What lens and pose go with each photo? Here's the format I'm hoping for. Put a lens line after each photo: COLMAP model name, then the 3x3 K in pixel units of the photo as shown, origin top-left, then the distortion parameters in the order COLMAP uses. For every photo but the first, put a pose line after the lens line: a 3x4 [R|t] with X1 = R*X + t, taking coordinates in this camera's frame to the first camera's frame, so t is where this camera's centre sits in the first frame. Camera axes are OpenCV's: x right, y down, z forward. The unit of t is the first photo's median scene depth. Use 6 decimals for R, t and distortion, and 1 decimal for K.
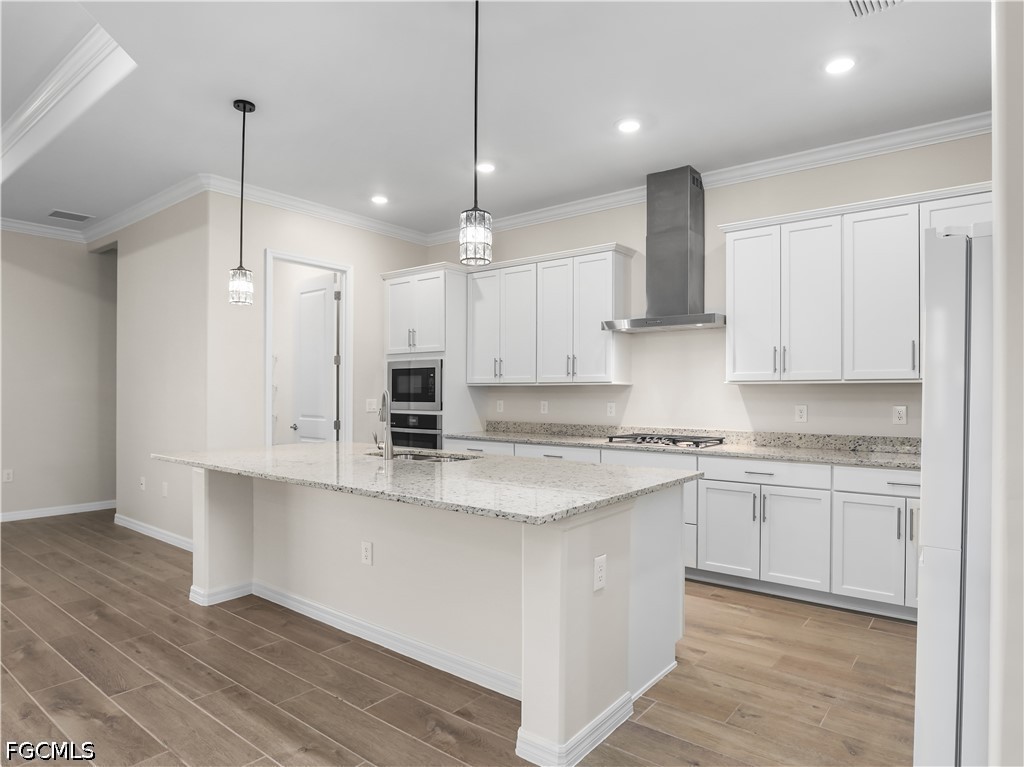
lens RADIAL K [[604.8, 0, 517.1], [0, 604.8, 391.2], [0, 0, 1]] dist [-0.020242, 0.000646]
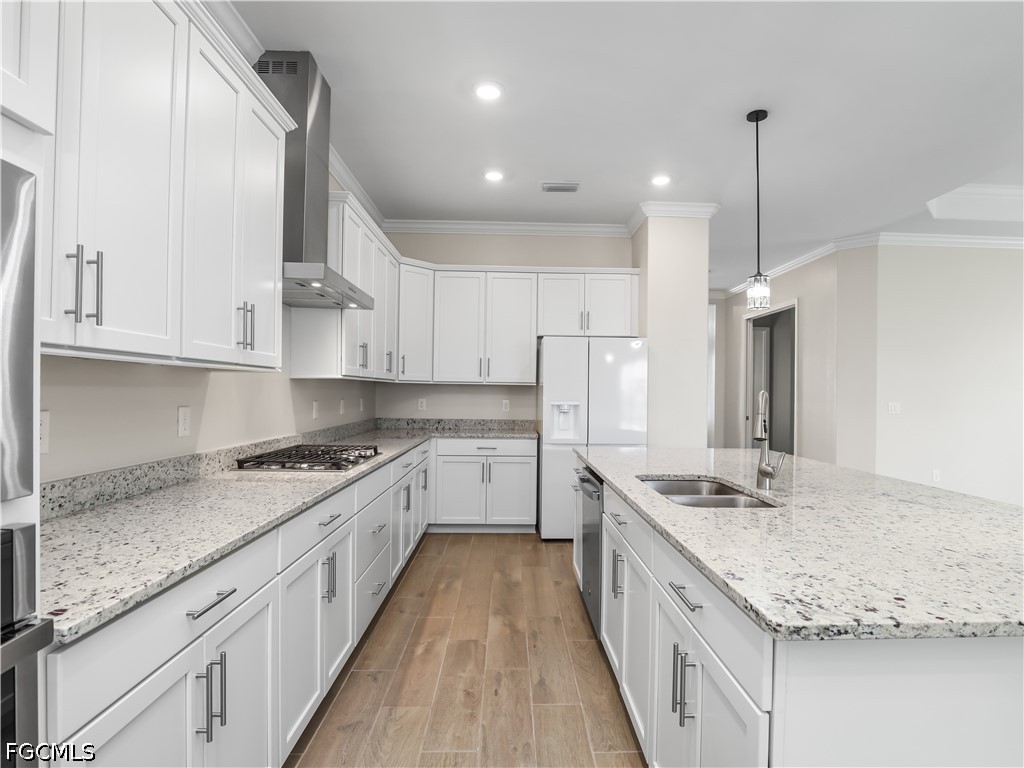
lens RADIAL K [[549.0, 0, 516.5], [0, 549.0, 396.6], [0, 0, 1]] dist [-0.028270, 0.001623]
pose [[-0.631523, -0.014603, 0.775220, -0.383399], [-0.015748, 0.999858, 0.006006, 0.004837], [-0.775197, -0.008415, -0.631663, 1.212219]]
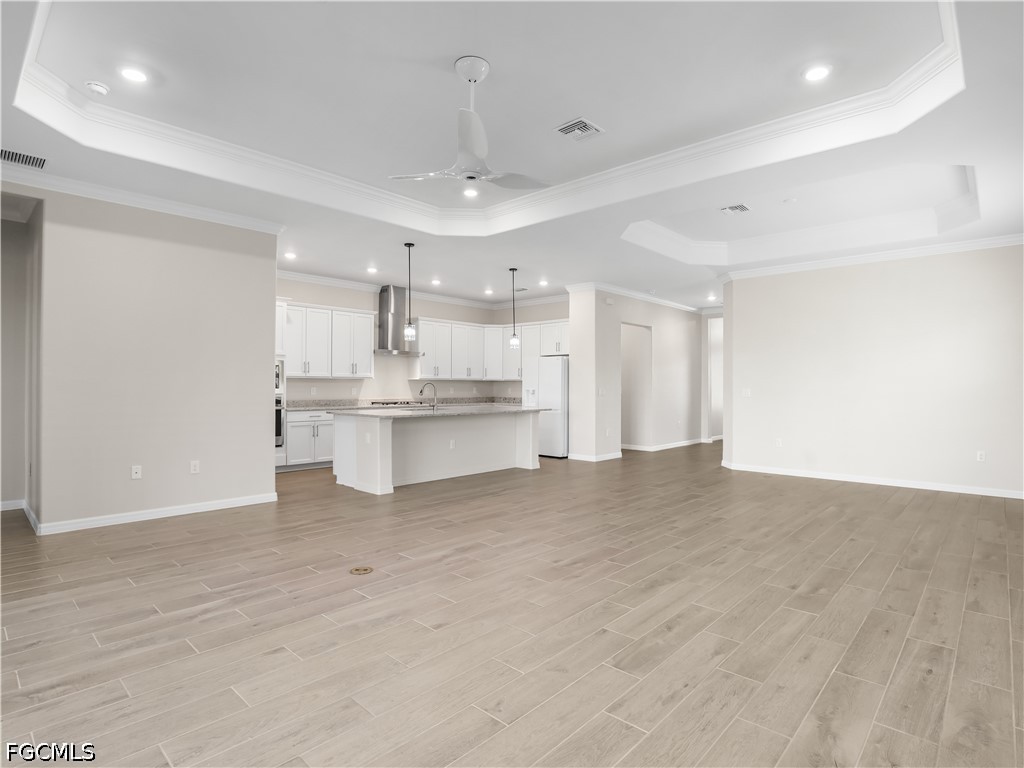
lens RADIAL K [[534.0, 0, 534.5], [0, 534.0, 389.1], [0, 0, 1]] dist [-0.033138, -0.000434]
pose [[0.059764, -0.007368, 0.998185, -1.740523], [-0.008082, 0.999936, 0.007865, 0.006269], [-0.998180, -0.008537, 0.059701, 0.353924]]
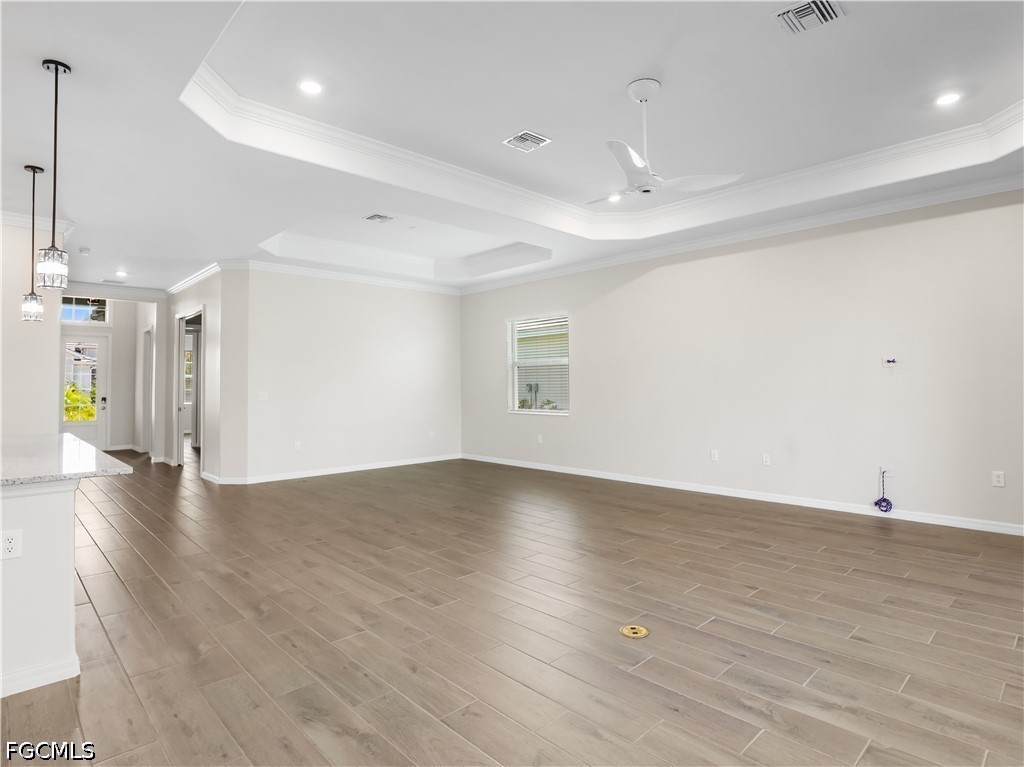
lens RADIAL K [[561.9, 0, 510.8], [0, 561.9, 364.9], [0, 0, 1]] dist [-0.030767, 0.002247]
pose [[-0.989134, 0.014149, 0.146337, -0.947392], [0.008722, 0.999253, -0.037656, 0.002526], [-0.146760, -0.035970, -0.988518, 1.295240]]
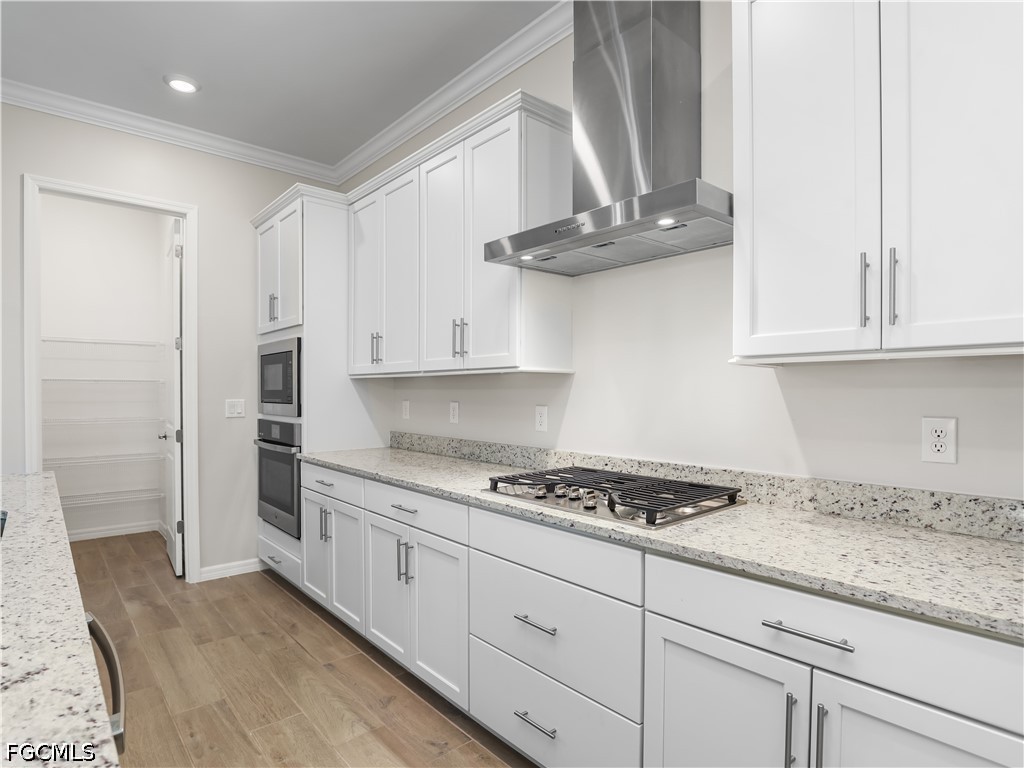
lens RADIAL K [[549.0, 0, 516.5], [0, 549.0, 396.6], [0, 0, 1]] dist [-0.028270, 0.001623]
pose [[0.984797, -0.001648, -0.173700, 0.249444], [0.004157, 0.999892, 0.014084, 0.003791], [0.173658, -0.014592, 0.984698, 0.574943]]
